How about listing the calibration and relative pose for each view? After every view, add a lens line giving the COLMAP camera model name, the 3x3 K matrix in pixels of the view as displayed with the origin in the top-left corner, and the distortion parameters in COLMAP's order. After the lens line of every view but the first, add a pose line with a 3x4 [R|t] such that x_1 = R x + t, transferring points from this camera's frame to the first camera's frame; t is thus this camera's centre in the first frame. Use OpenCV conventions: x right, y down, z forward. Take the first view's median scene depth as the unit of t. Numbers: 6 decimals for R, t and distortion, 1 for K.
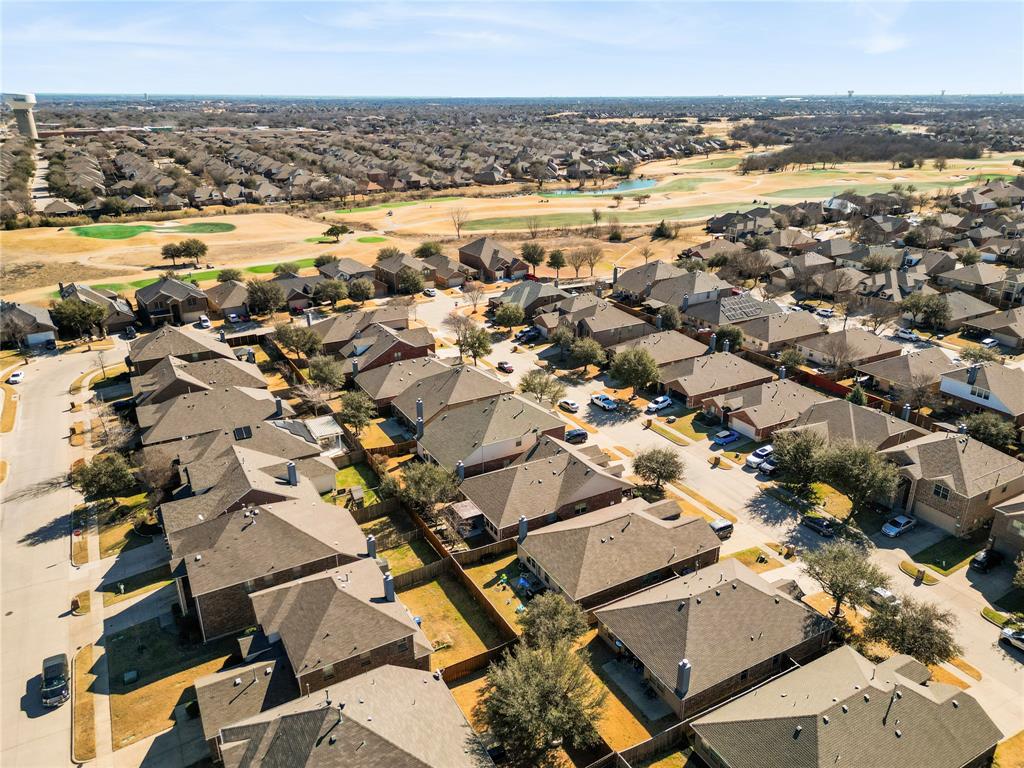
lens RADIAL K [[722.1, 0, 514.3], [0, 722.1, 412.1], [0, 0, 1]] dist [0.053030, 0.000681]
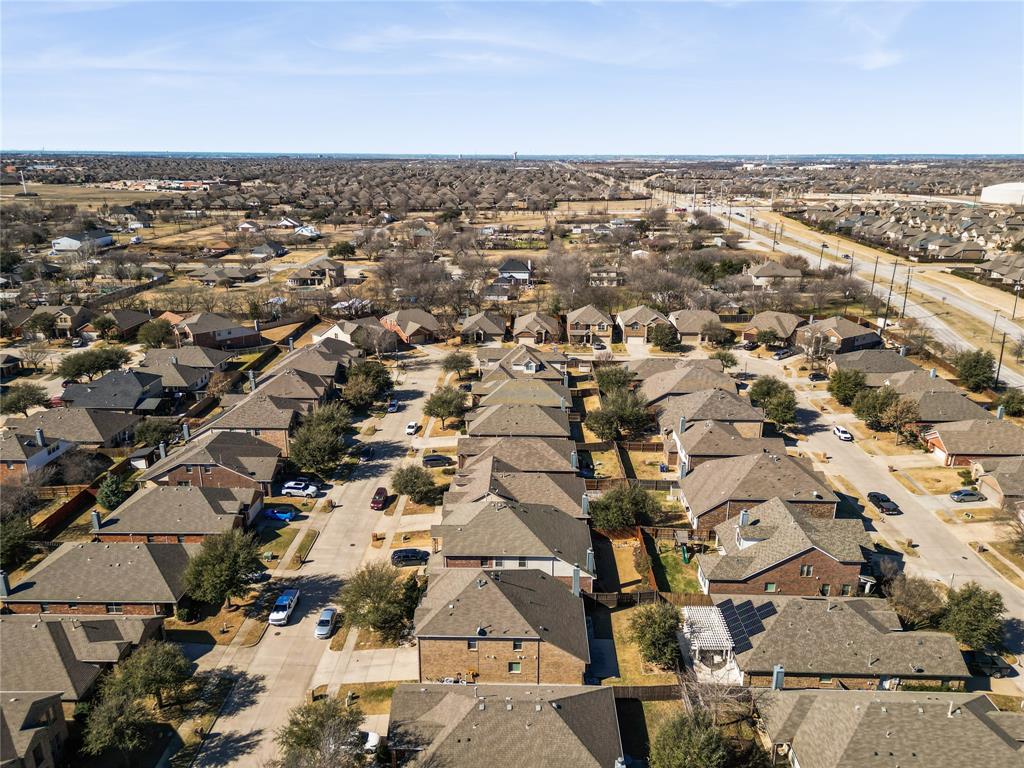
lens RADIAL K [[727.4, 0, 512.0], [0, 727.4, 384.0], [0, 0, 1]] dist [0.035859, -0.001317]
pose [[-0.858692, -0.159834, 0.486931, -0.372088], [0.202415, 0.767103, 0.608754, -0.570426], [-0.470825, 0.621294, -0.626352, 1.263161]]
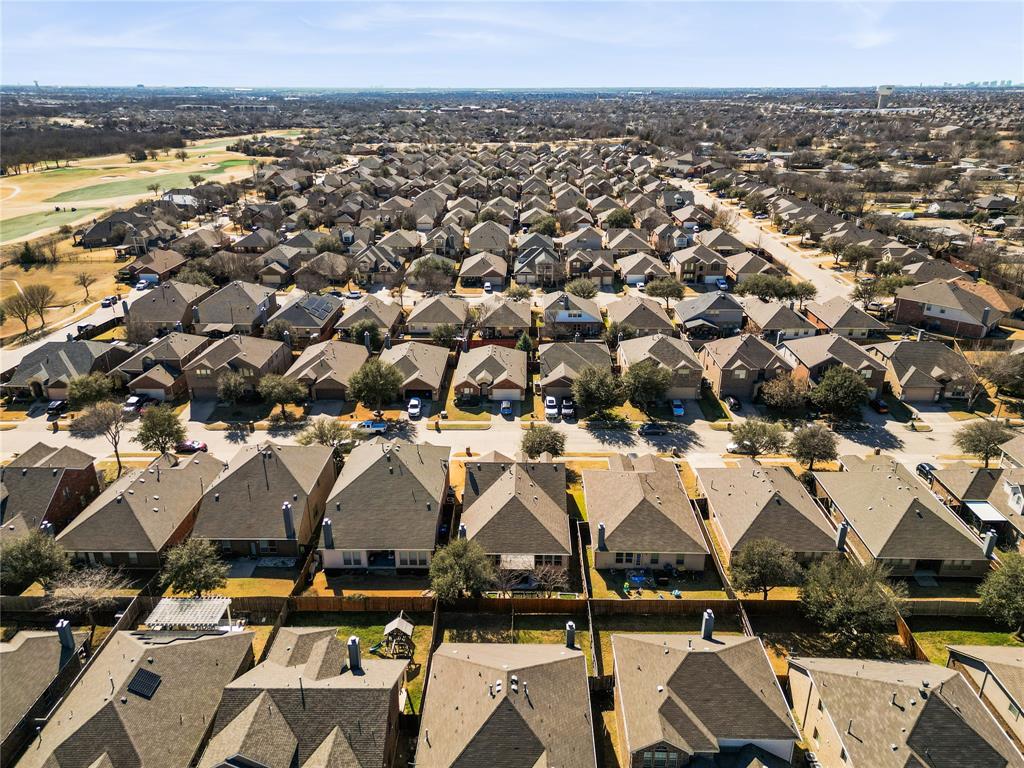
lens RADIAL K [[727.4, 0, 512.0], [0, 727.4, 384.0], [0, 0, 1]] dist [0.035859, -0.001317]
pose [[0.518885, -0.333020, 0.787310, -0.519855], [0.350365, 0.922936, 0.159476, -0.157821], [-0.779745, 0.193096, 0.595576, 0.314628]]
